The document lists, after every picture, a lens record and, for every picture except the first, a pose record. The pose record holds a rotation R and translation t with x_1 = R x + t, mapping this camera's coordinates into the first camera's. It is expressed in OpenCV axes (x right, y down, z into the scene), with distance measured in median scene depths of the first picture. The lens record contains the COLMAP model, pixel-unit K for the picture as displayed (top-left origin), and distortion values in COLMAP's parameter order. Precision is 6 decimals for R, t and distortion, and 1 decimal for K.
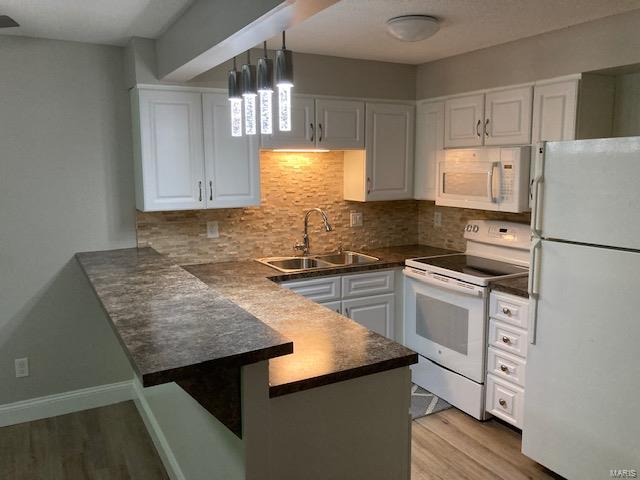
lens RADIAL K [[529.8, 0, 320.0], [0, 529.8, 240.0], [0, 0, 1]] dist [0.003235, -0.001222]
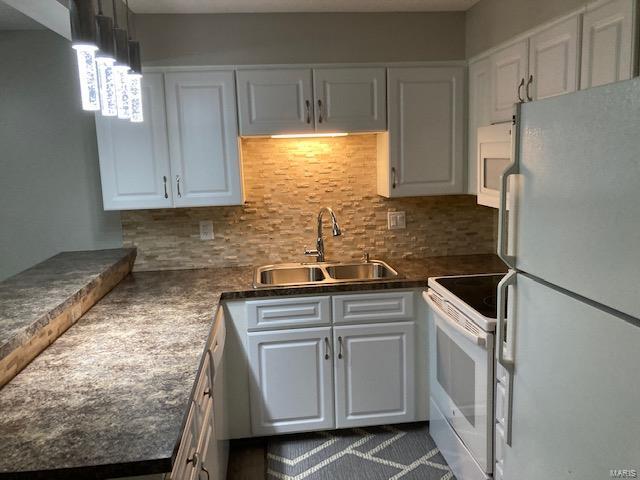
lens RADIAL K [[529.8, 0, 320.0], [0, 529.8, 240.0], [0, 0, 1]] dist [0.003235, -0.001222]
pose [[0.921639, 0.035574, -0.386415, 0.304137], [-0.025297, 0.999179, 0.031650, -0.035372], [0.387224, -0.019394, 0.921782, 0.260699]]
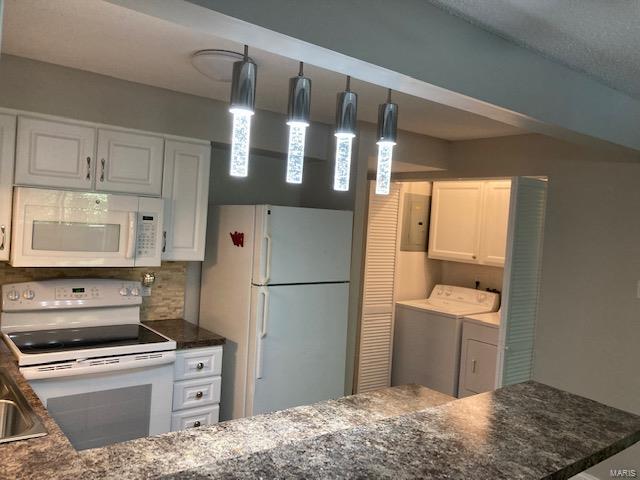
lens RADIAL K [[530.0, 0, 337.5], [0, 530.0, 238.3], [0, 0, 1]] dist [-0.001418, 0.001975]
pose [[-0.190182, -0.043264, 0.980795, -0.525270], [0.075151, 0.995456, 0.058483, -0.113310], [-0.978868, 0.084830, -0.186067, 0.726986]]
